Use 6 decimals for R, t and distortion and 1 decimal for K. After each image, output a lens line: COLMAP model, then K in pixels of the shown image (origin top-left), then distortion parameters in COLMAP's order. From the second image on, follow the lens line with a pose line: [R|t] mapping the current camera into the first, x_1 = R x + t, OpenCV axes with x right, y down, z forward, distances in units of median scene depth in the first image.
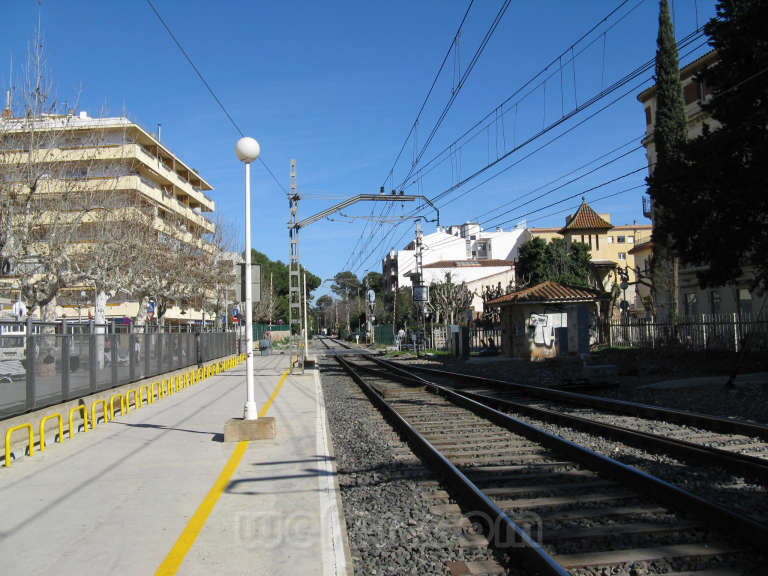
lens RADIAL K [[799.1, 0, 384.0], [0, 799.1, 288.0], [0, 0, 1]] dist [-0.187302, 0.200501]
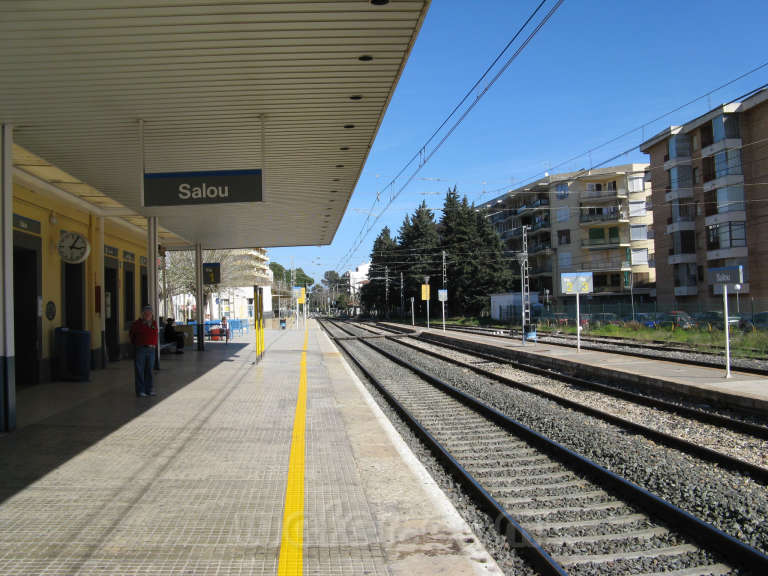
lens RADIAL K [[799.1, 0, 384.0], [0, 799.1, 288.0], [0, 0, 1]] dist [-0.187302, 0.200501]
pose [[0.999986, 0.002302, 0.004744, 0.121782], [-0.002431, 0.999620, 0.027442, -0.079631], [-0.004679, -0.027453, 0.999612, -1.390628]]
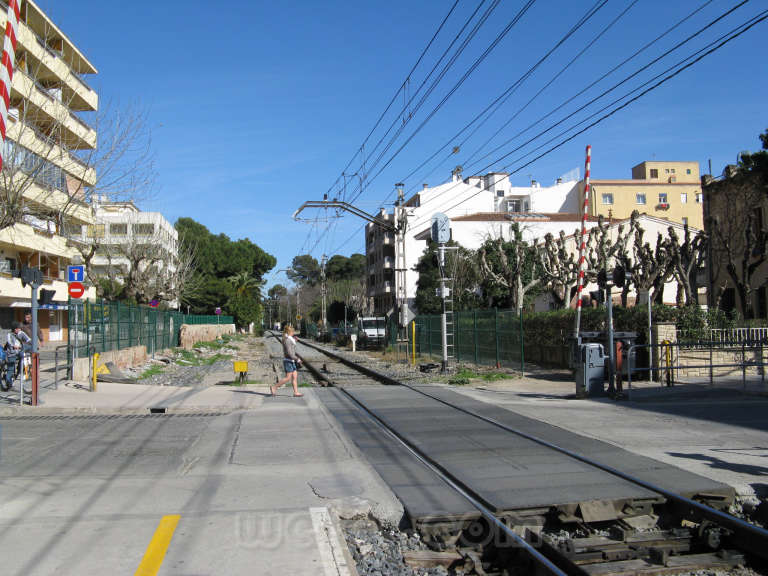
lens RADIAL K [[799.1, 0, 384.0], [0, 799.1, 288.0], [0, 0, 1]] dist [-0.187302, 0.200501]
pose [[0.997968, 0.013934, 0.062182, -0.042245], [-0.014282, 0.999885, 0.005145, 0.022796], [-0.062103, -0.006023, 0.998052, 0.419623]]
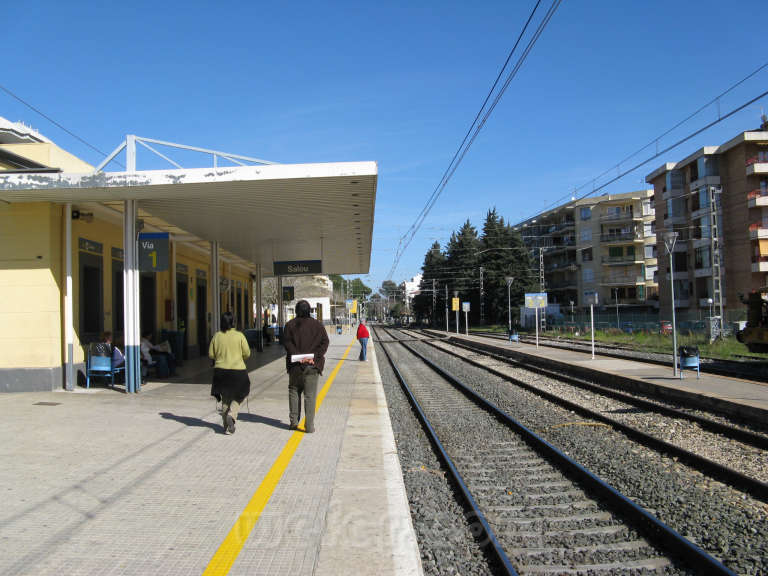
lens RADIAL K [[799.1, 0, 384.0], [0, 799.1, 288.0], [0, 0, 1]] dist [-0.187302, 0.200501]
pose [[0.997556, 0.004707, -0.069713, 0.141090], [-0.003551, 0.999854, 0.016699, -0.086538], [0.069781, -0.016411, 0.997427, -1.519983]]
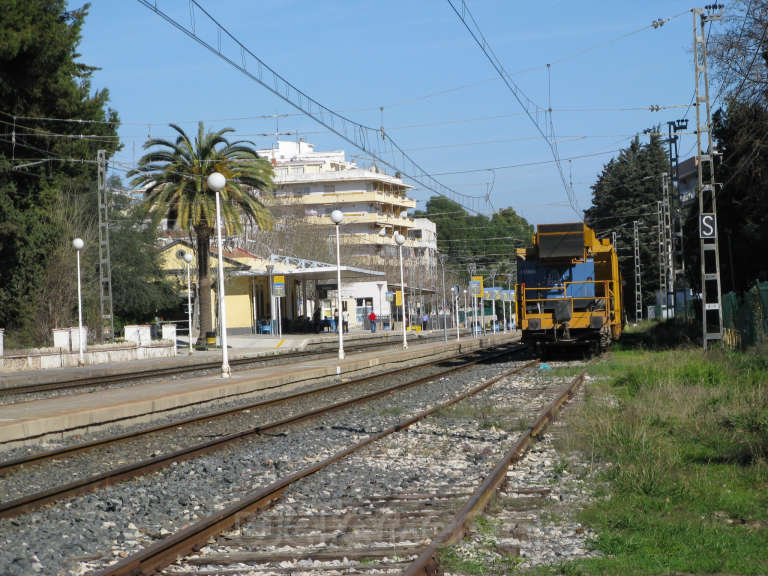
lens RADIAL K [[3115.5, 0, 384.0], [0, 3115.5, 288.0], [0, 0, 1]] dist [0.094875, -1.217209]
pose [[0.985616, -0.011572, -0.168603, 0.451365], [0.019200, 0.998861, 0.043681, -0.169487], [0.167905, -0.046290, 0.984716, -3.142475]]
